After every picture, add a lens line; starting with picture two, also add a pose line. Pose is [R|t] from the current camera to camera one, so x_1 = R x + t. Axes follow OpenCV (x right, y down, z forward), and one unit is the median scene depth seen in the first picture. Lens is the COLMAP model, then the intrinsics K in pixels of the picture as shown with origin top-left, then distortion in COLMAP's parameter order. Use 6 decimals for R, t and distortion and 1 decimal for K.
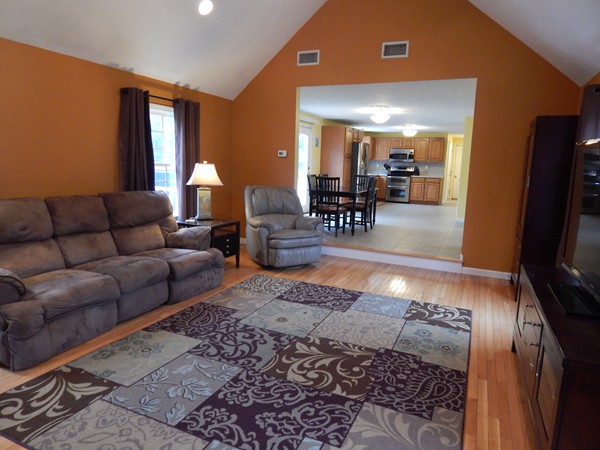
lens RADIAL K [[398.6, 0, 299.0], [0, 398.6, 225.1], [0, 0, 1]] dist [0.002900, -0.009537]
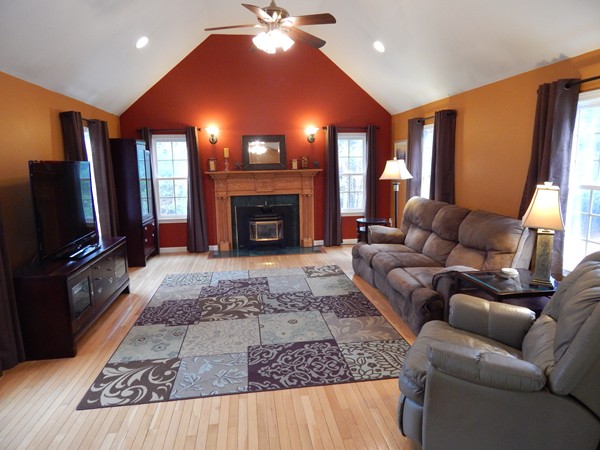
lens RADIAL K [[398.6, 0, 300.6], [0, 398.6, 226.1], [0, 0, 1]] dist [0.002900, -0.009537]
pose [[-0.844349, 0.063794, -0.531982, 0.561904], [-0.095353, 0.959145, 0.266361, -0.341923], [0.527240, 0.275628, -0.803770, 2.030230]]
